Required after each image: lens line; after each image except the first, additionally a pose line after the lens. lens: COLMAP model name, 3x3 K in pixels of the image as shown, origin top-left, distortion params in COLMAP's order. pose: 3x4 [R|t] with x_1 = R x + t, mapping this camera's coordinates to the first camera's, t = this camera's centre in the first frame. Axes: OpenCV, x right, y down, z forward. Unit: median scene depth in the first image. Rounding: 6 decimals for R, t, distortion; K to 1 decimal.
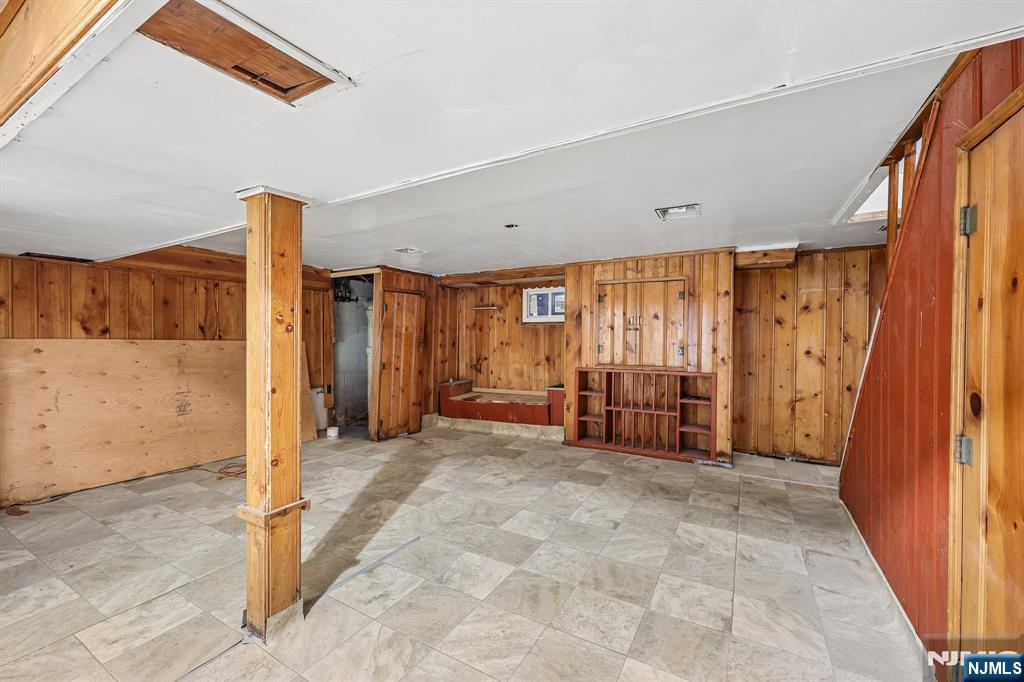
lens RADIAL K [[413.3, 0, 512.9], [0, 413.3, 342.5], [0, 0, 1]] dist [-0.001606, -0.000071]
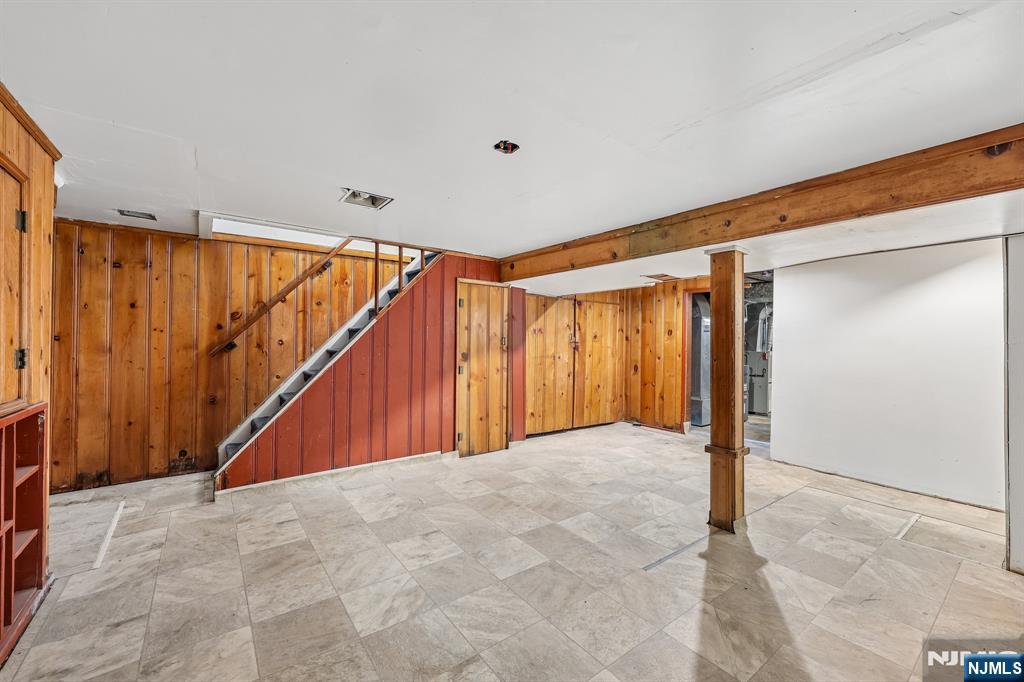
lens RADIAL K [[413.3, 0, 509.0], [0, 413.3, 338.2], [0, 0, 1]] dist [-0.001606, -0.000071]
pose [[-0.915888, -0.011539, 0.401267, -0.287288], [-0.010030, 0.999933, 0.005862, -0.011160], [-0.401308, 0.001345, -0.915942, 1.776134]]
